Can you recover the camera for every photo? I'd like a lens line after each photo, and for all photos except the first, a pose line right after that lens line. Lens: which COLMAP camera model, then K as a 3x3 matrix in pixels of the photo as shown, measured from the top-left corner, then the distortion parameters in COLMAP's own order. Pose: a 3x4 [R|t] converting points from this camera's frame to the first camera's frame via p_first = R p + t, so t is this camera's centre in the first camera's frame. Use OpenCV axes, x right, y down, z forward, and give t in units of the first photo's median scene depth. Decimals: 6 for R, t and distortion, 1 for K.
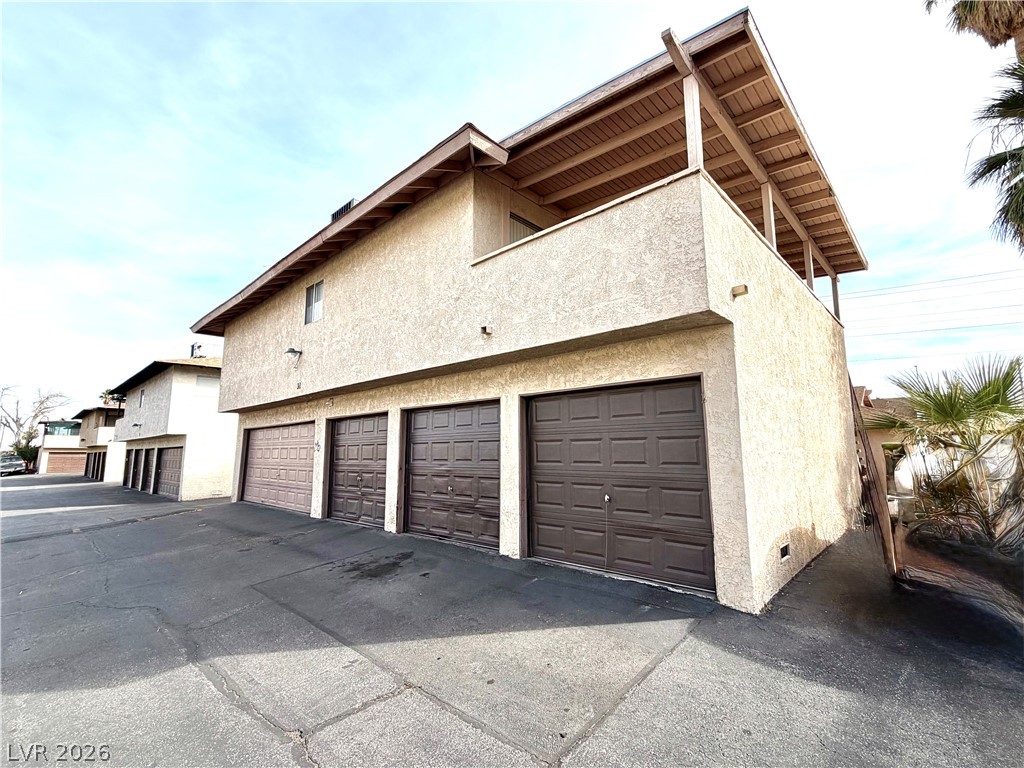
lens RADIAL K [[462.3, 0, 512.0], [0, 462.3, 384.0], [0, 0, 1]] dist [-0.001691, -0.000109]
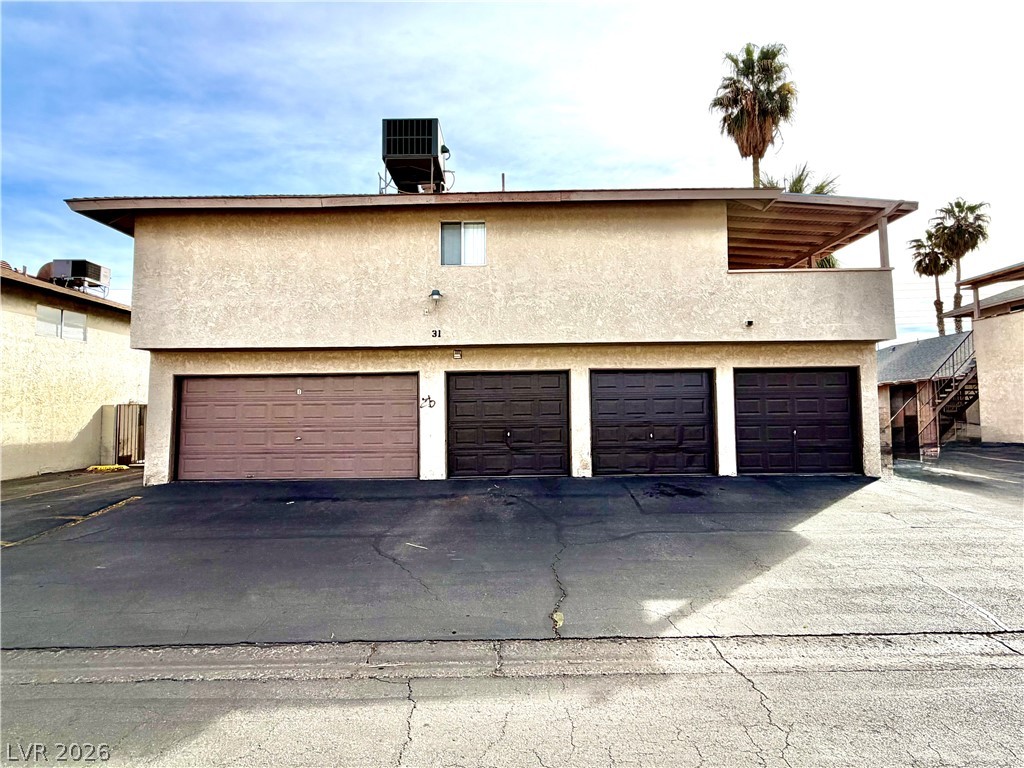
lens RADIAL K [[546.0, 0, 512.0], [0, 546.0, 384.0], [0, 0, 1]] dist [-0.000044, -0.000049]
pose [[0.738132, 0.041213, 0.673396, -1.512027], [-0.092577, 0.994878, 0.040589, 0.064215], [-0.668274, -0.092301, 0.738167, 0.172987]]
